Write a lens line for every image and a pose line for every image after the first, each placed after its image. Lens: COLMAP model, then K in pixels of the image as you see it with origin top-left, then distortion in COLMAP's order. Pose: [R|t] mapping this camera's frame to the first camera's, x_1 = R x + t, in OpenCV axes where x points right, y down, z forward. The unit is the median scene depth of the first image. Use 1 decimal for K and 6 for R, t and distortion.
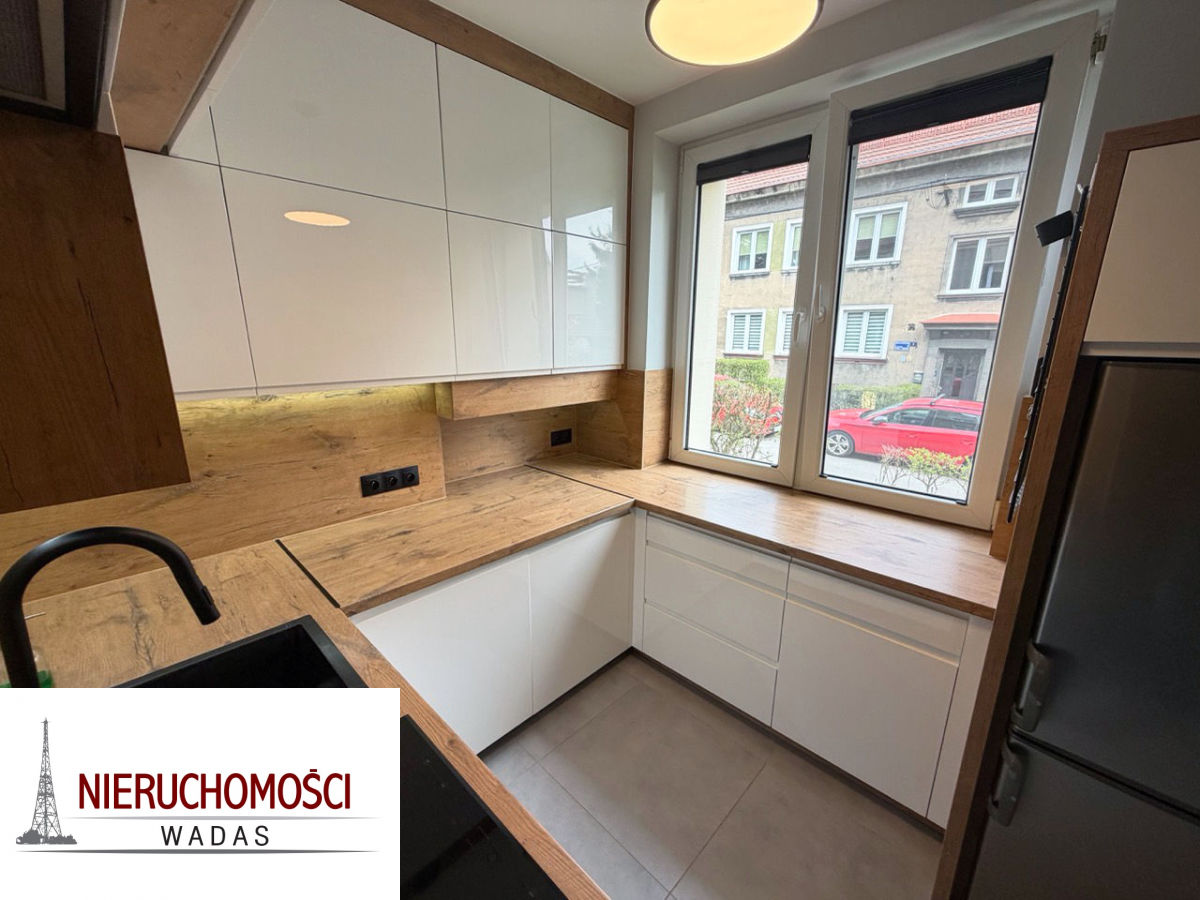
lens RADIAL K [[476.6, 0, 600.0], [0, 476.6, 450.0], [0, 0, 1]] dist [0.001107, 0.000121]
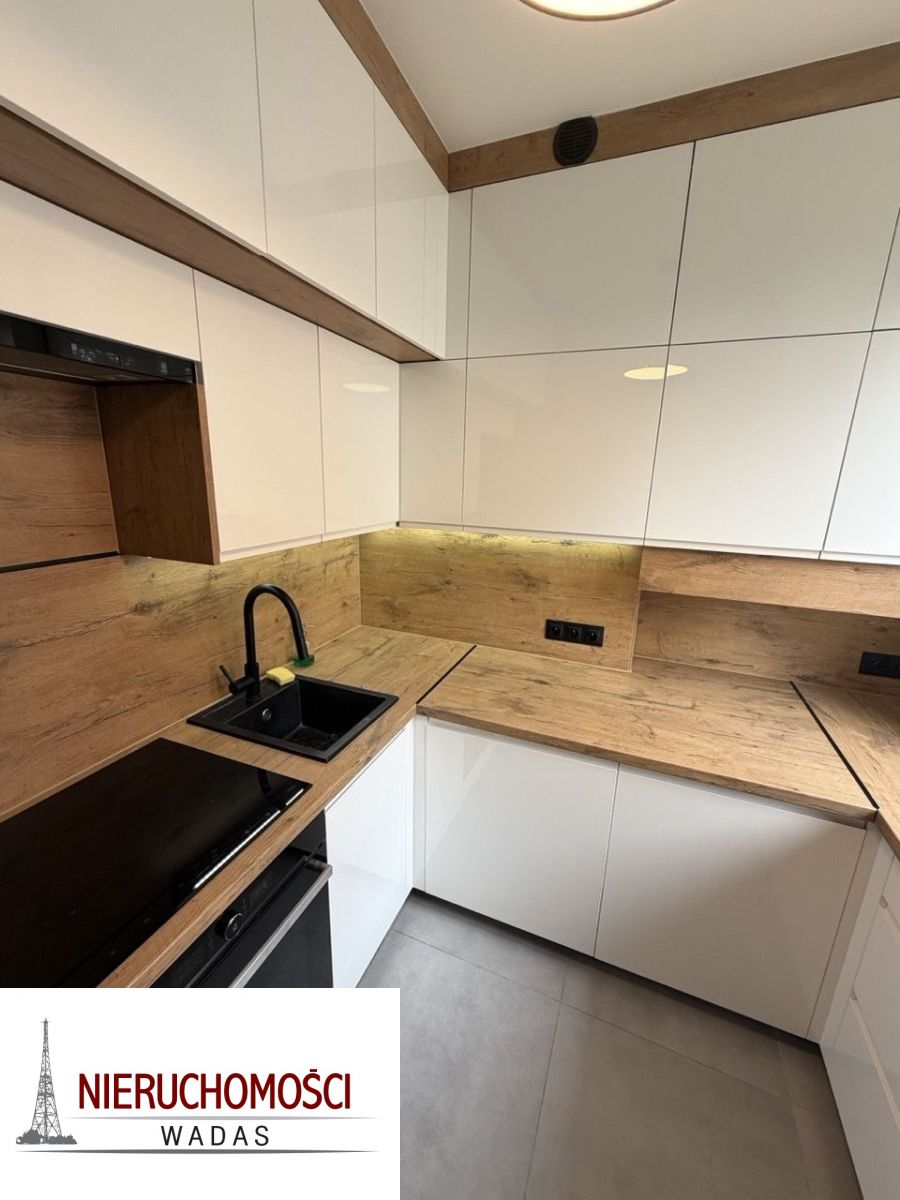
lens RADIAL K [[480.3, 0, 447.1], [0, 480.3, 595.3], [0, 0, 1]] dist [0.000523, -0.000037]
pose [[0.363808, 0.240401, -0.899917, 0.368386], [-0.245005, 0.956799, 0.156549, -0.107046], [0.898675, 0.163530, 0.406991, 0.342447]]
